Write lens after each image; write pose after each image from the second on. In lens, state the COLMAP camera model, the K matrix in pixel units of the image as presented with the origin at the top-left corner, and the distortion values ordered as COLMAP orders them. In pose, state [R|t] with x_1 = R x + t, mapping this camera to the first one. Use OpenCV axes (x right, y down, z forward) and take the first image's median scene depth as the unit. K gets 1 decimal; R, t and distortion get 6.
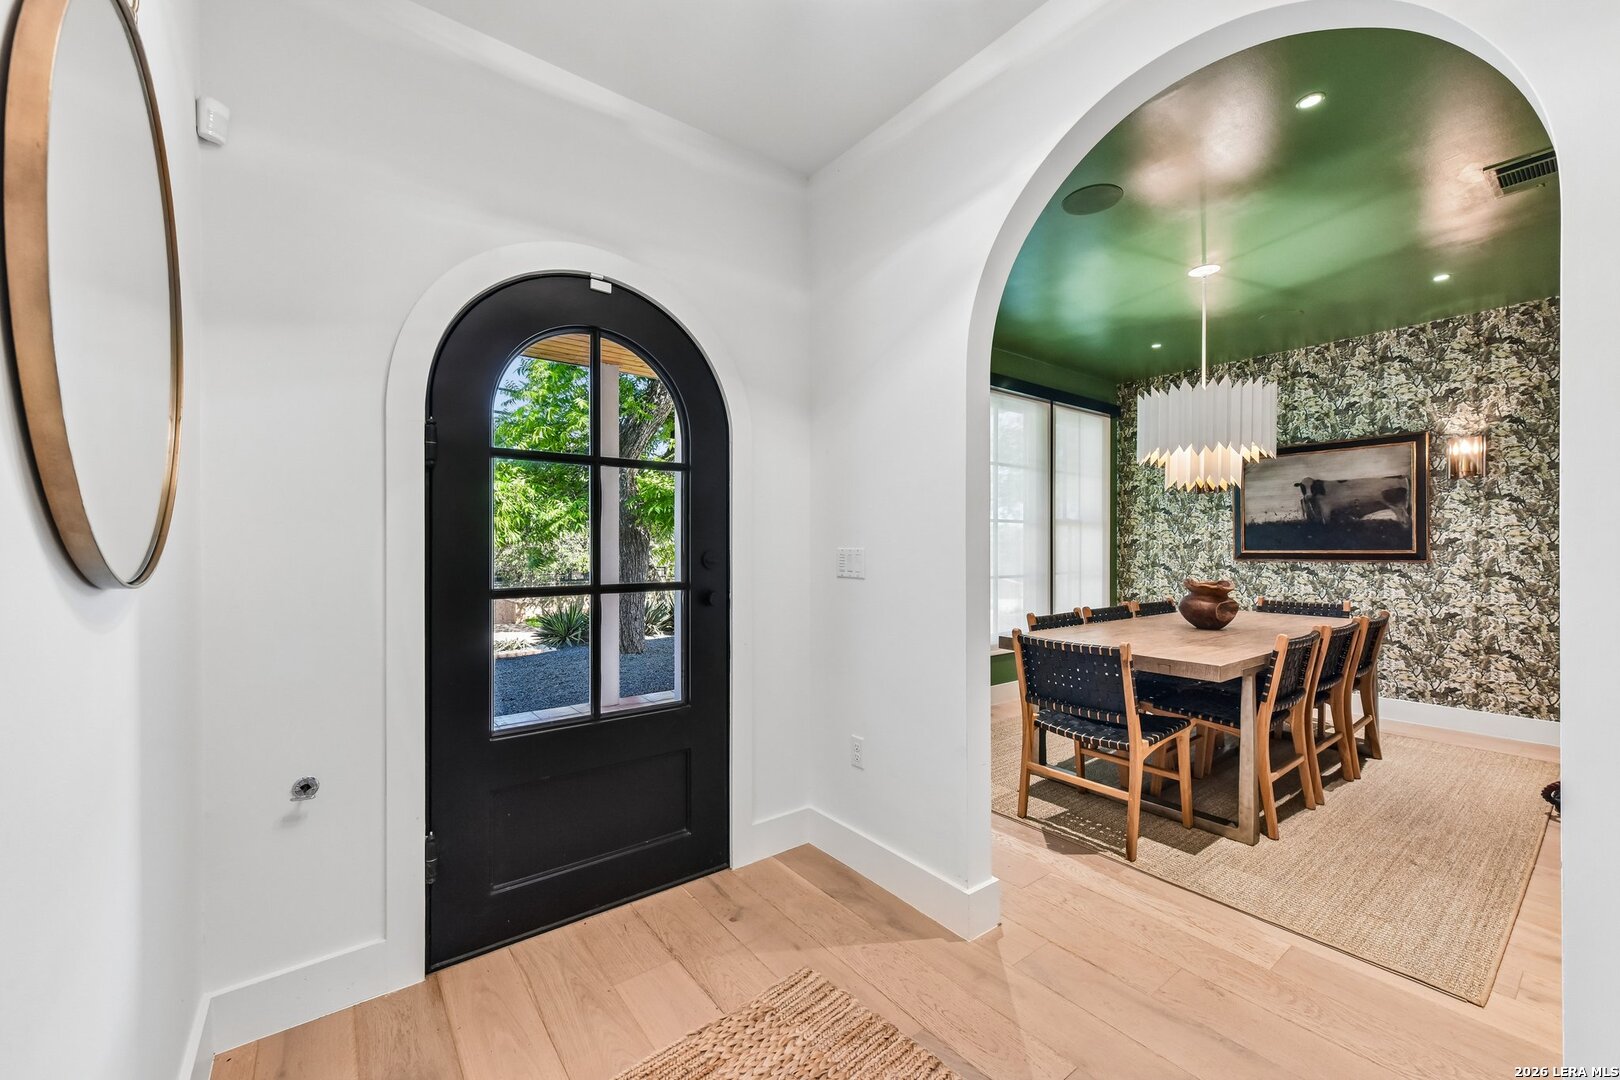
lens RADIAL K [[640.3, 0, 820.8], [0, 640.3, 545.3], [0, 0, 1]] dist [0.003533, -0.001143]
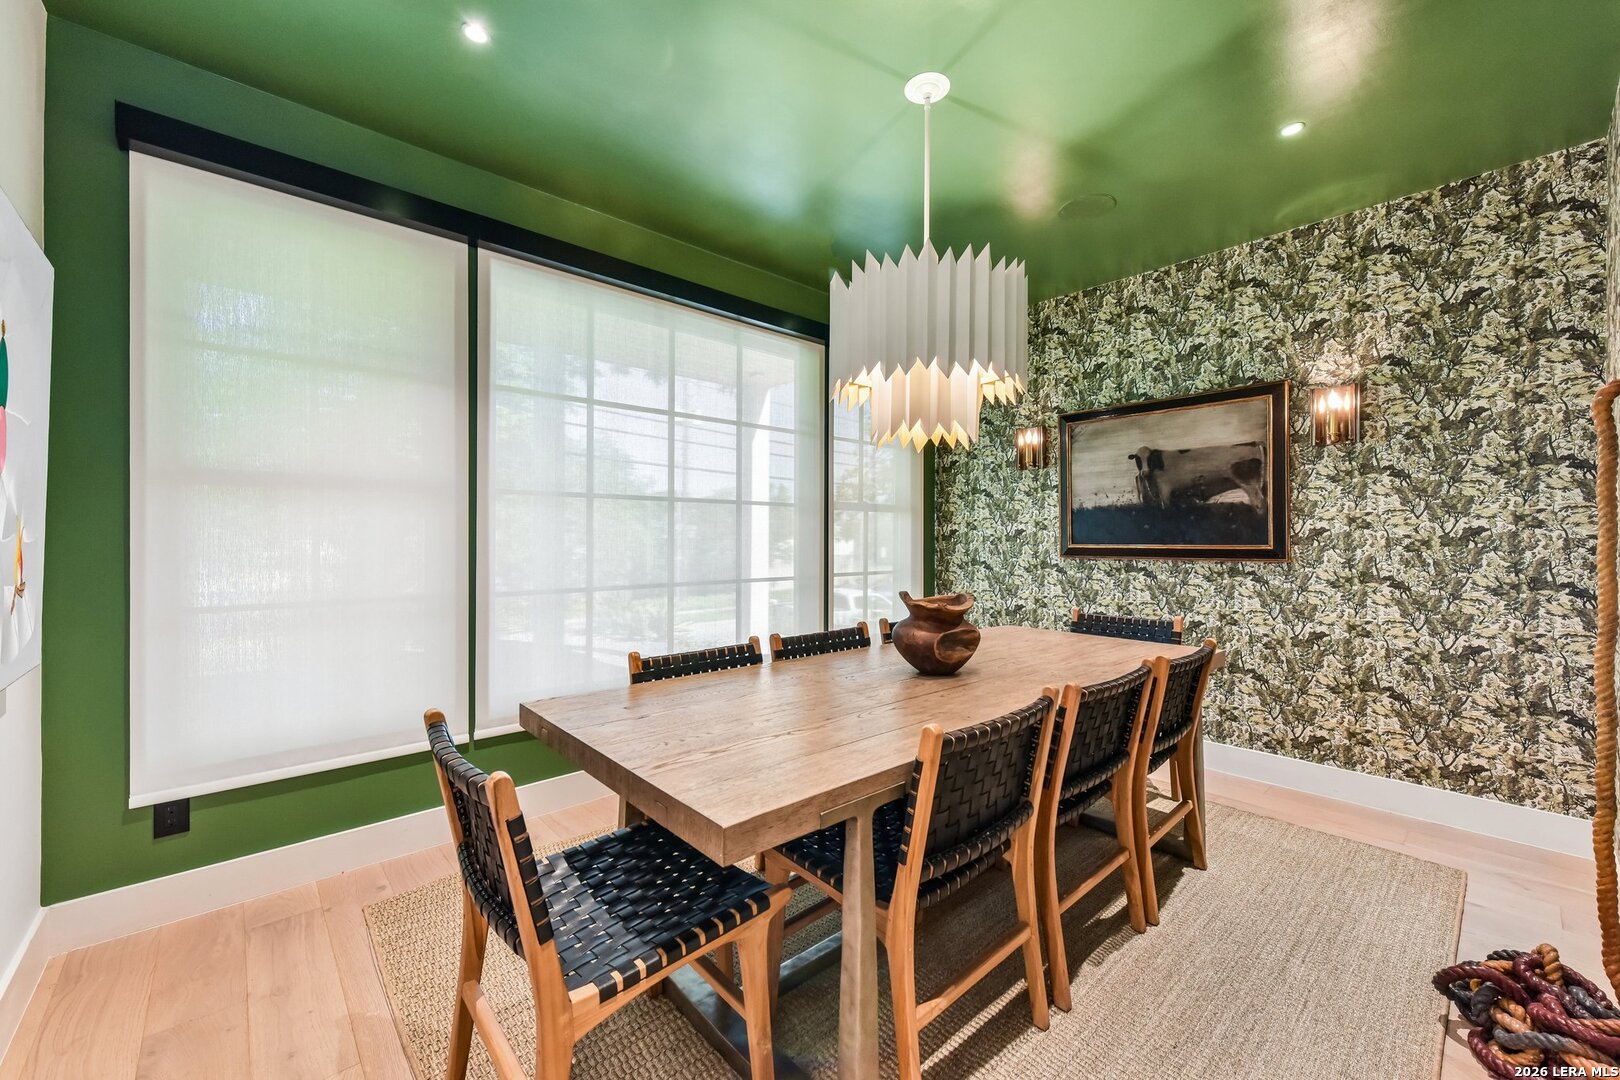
lens RADIAL K [[640.3, 0, 822.9], [0, 640.3, 533.9], [0, 0, 1]] dist [0.003533, -0.001143]
pose [[0.996509, 0.003171, 0.083421, 0.372044], [-0.002802, 0.999986, -0.004545, -0.000120], [-0.083434, 0.004295, 0.996504, 0.331387]]
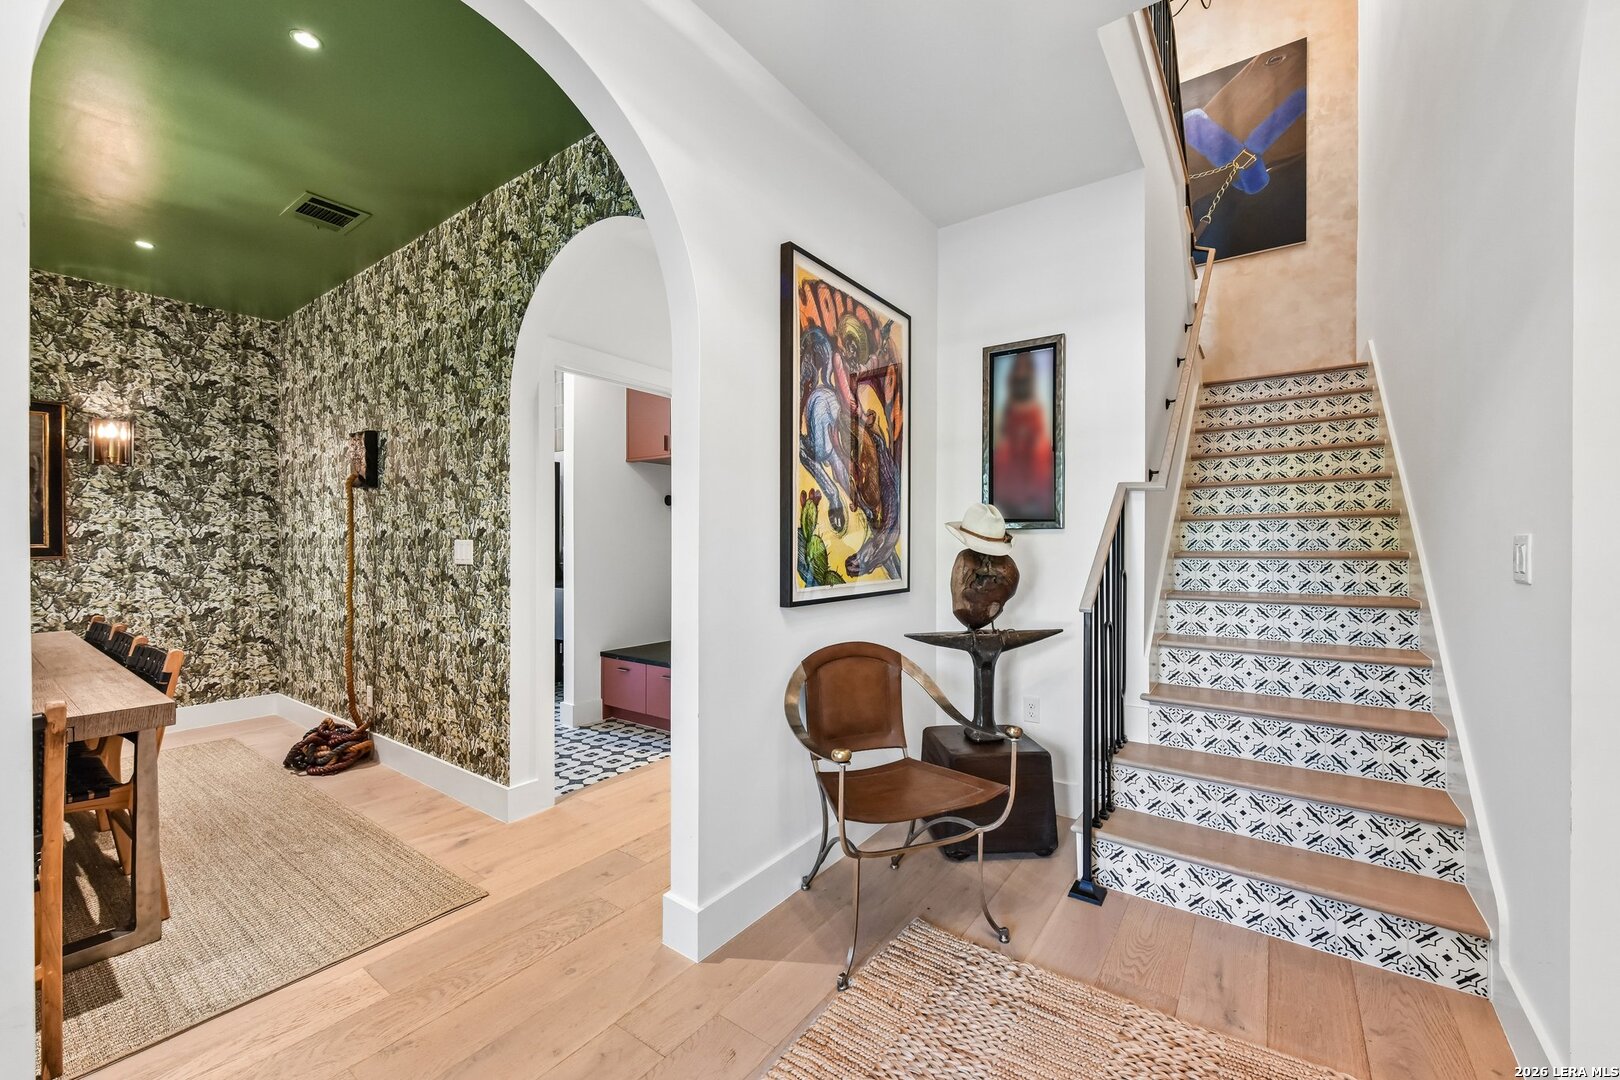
lens RADIAL K [[640.3, 0, 816.1], [0, 640.3, 548.3], [0, 0, 1]] dist [0.003533, -0.001143]
pose [[-0.286652, -0.007135, 0.958008, -0.155516], [-0.002378, 0.999974, 0.006736, 0.005254], [-0.958032, -0.000348, -0.286662, 0.296329]]
